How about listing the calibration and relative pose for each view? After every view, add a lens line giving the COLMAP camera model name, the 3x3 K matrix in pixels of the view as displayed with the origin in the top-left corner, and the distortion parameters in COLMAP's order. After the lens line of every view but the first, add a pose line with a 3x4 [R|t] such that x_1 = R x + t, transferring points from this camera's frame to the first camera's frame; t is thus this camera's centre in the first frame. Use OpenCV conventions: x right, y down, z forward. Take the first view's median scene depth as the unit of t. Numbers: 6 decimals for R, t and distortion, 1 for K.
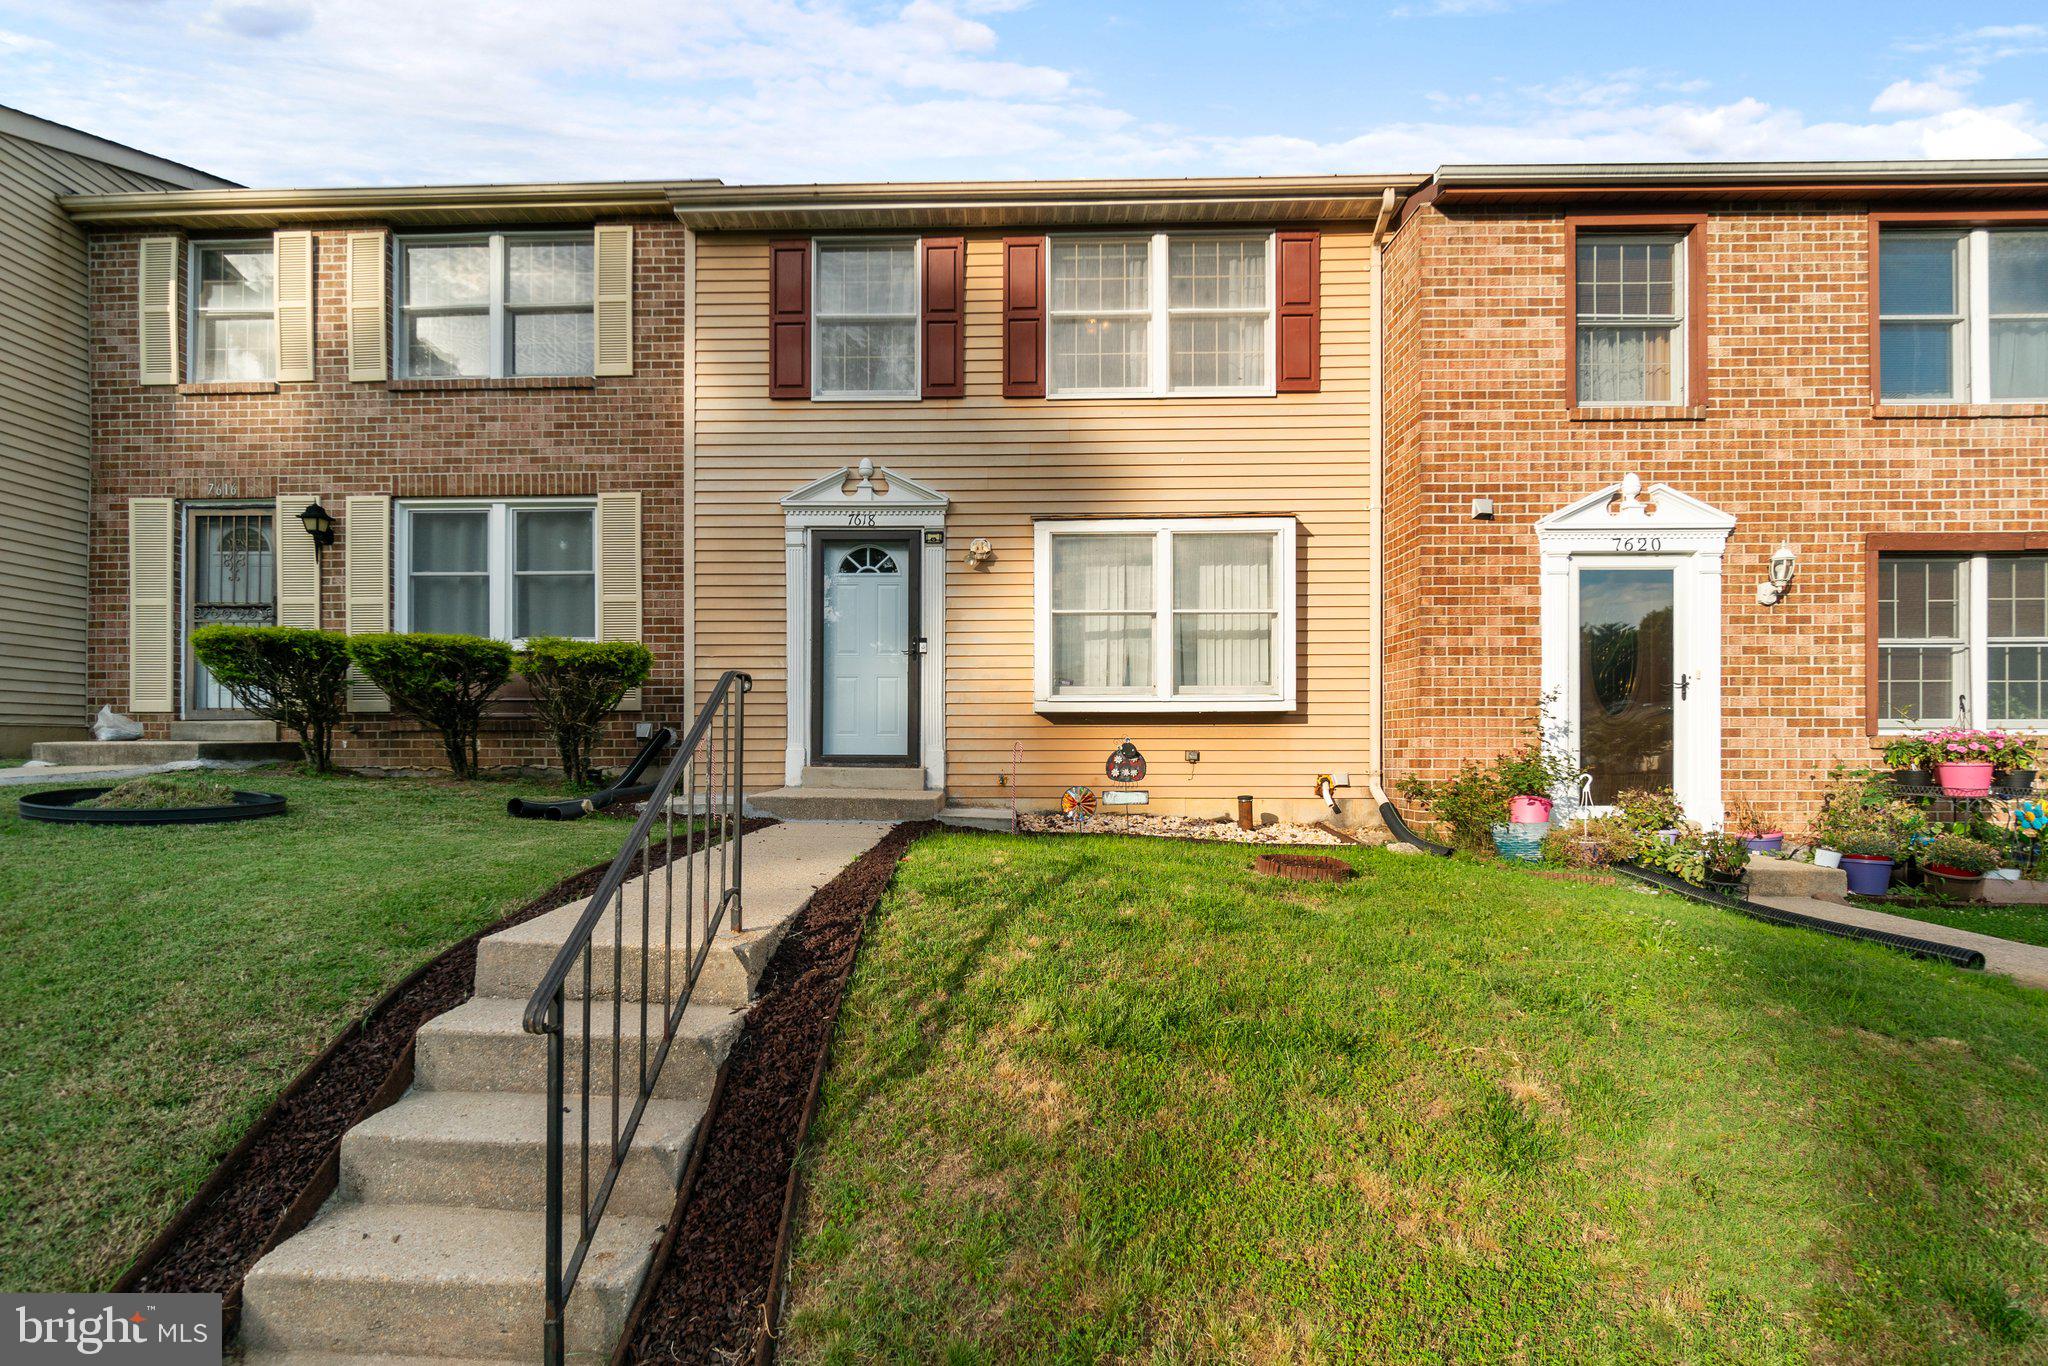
lens RADIAL K [[902.3, 0, 1009.4], [0, 902.3, 751.8], [0, 0, 1]] dist [-0.007450, 0.002234]
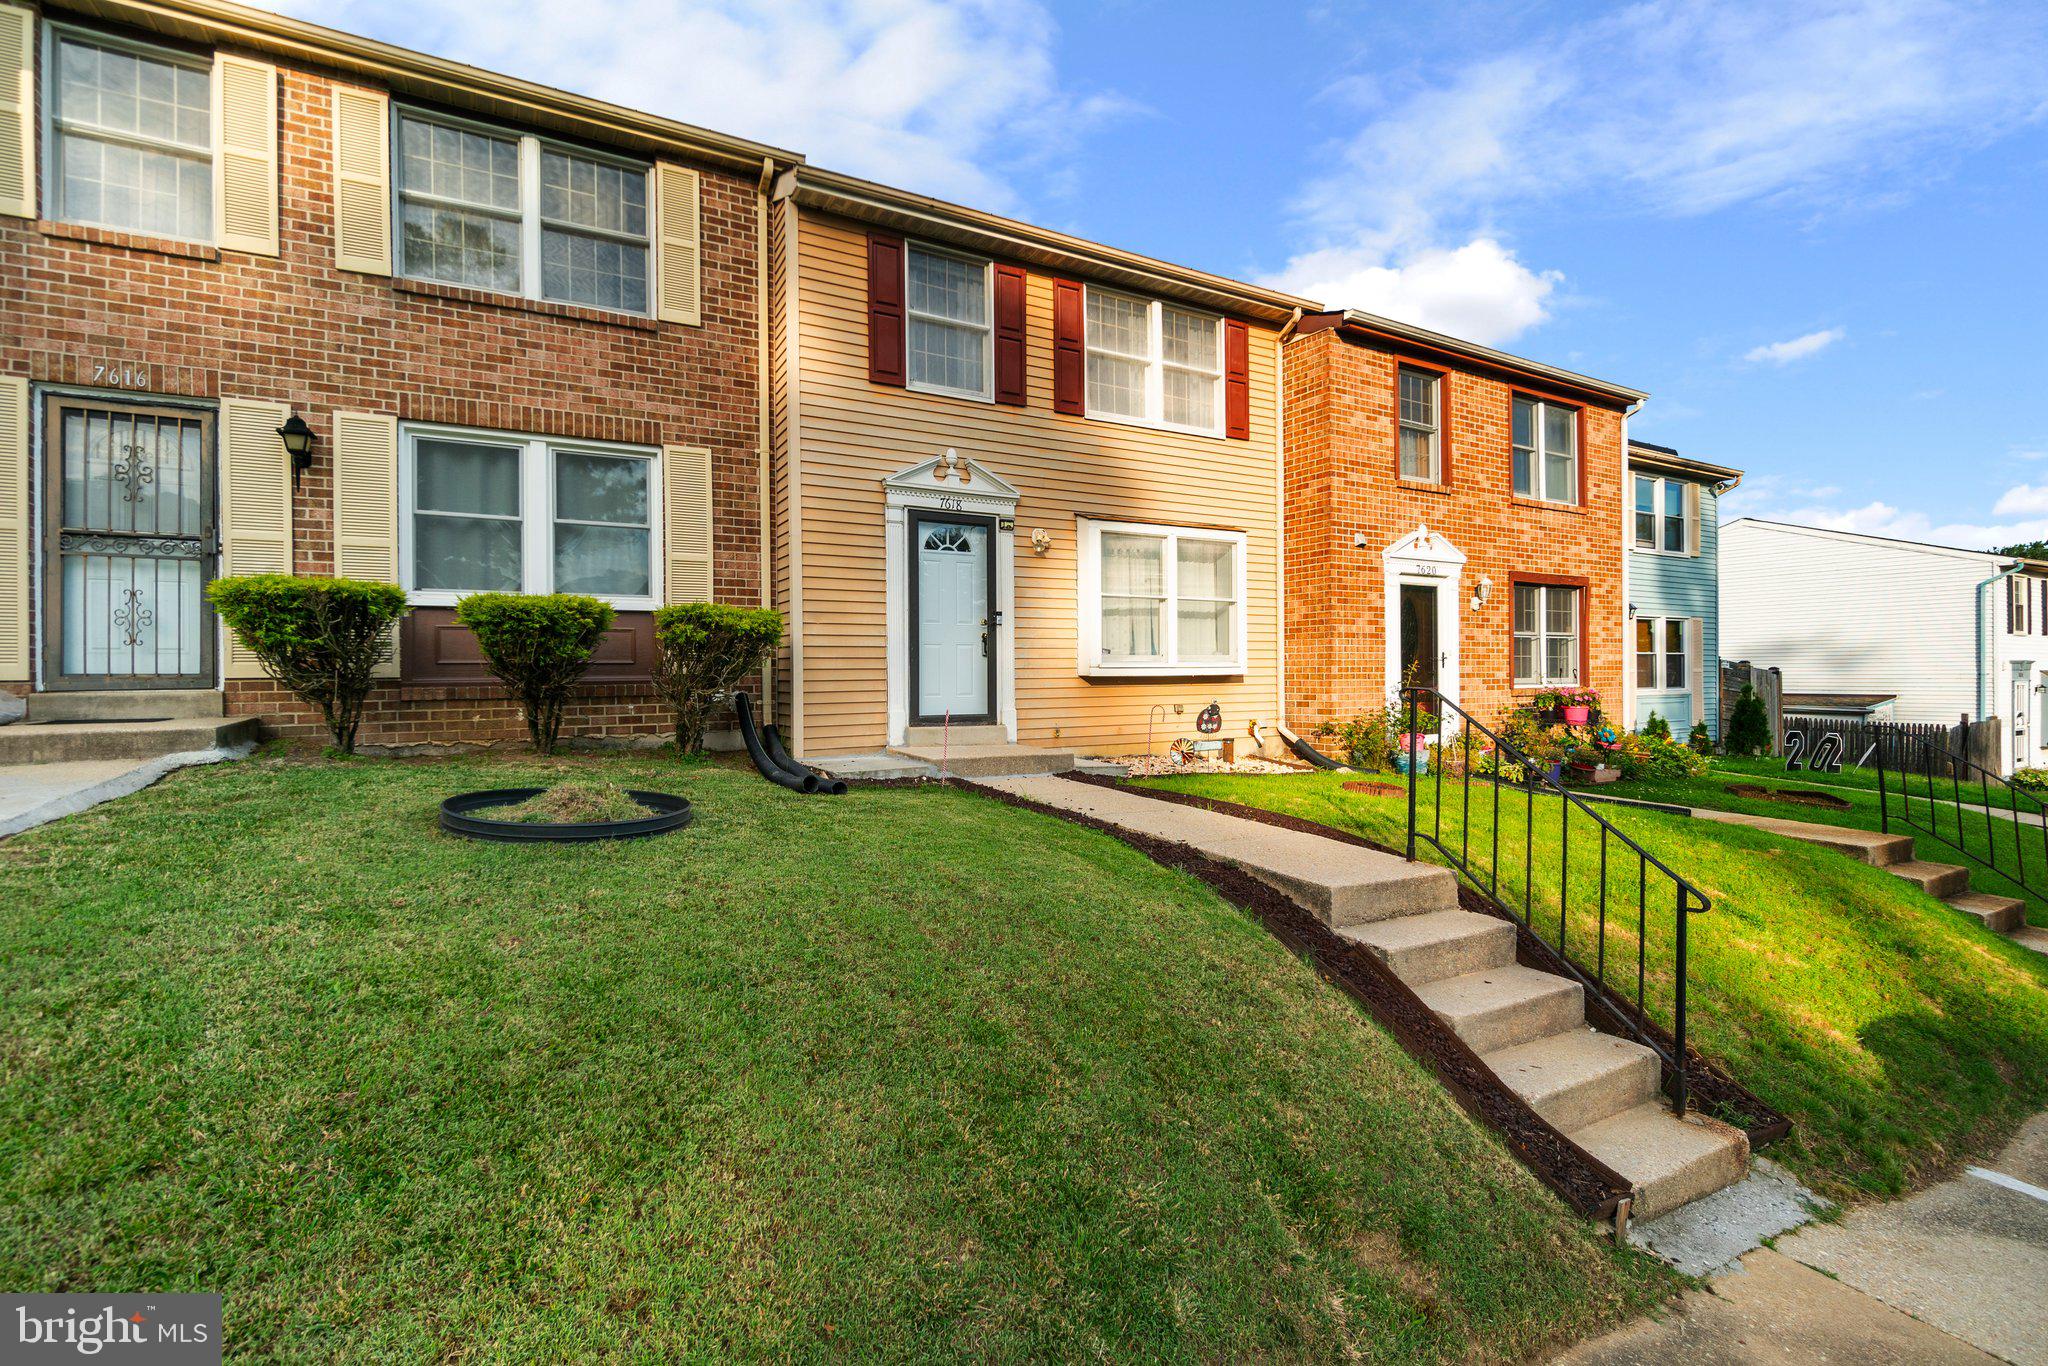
lens RADIAL K [[902.3, 0, 1004.5], [0, 902.3, 681.4], [0, 0, 1]] dist [-0.007450, 0.002234]
pose [[0.864195, -0.009682, 0.503063, -0.668702], [0.009507, 0.999951, 0.002912, -0.040999], [-0.503067, 0.002266, 0.864245, 0.003657]]
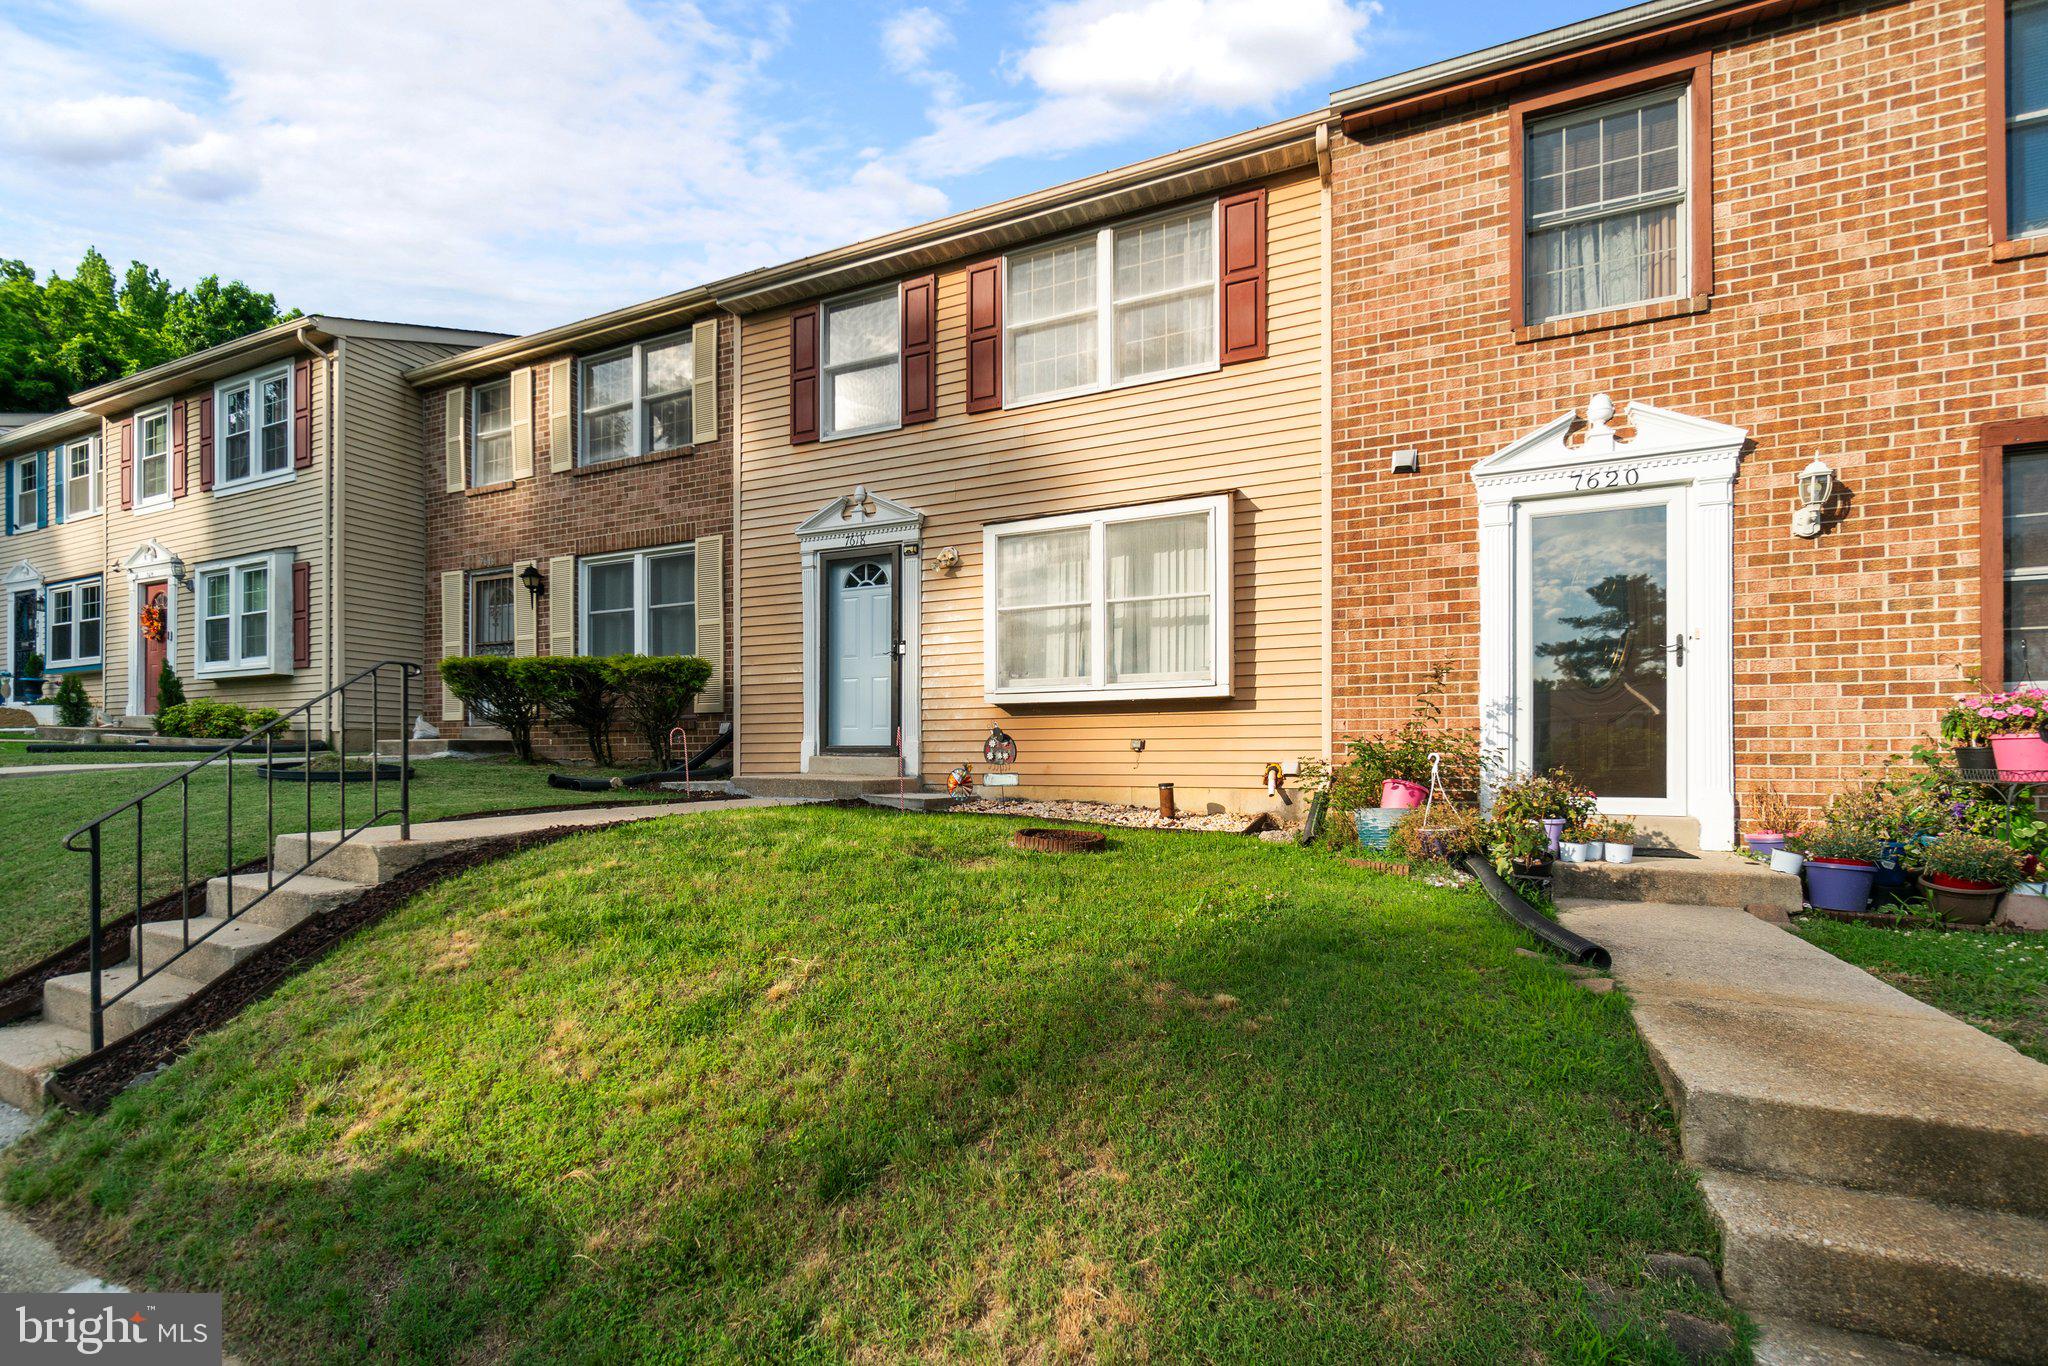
lens RADIAL K [[902.3, 0, 1019.6], [0, 902.3, 770.6], [0, 0, 1]] dist [-0.007450, 0.002234]
pose [[0.920756, 0.002965, -0.390128, 0.473943], [-0.001641, 0.999992, 0.003727, 0.030576], [0.390136, -0.002792, 0.920753, 0.028164]]
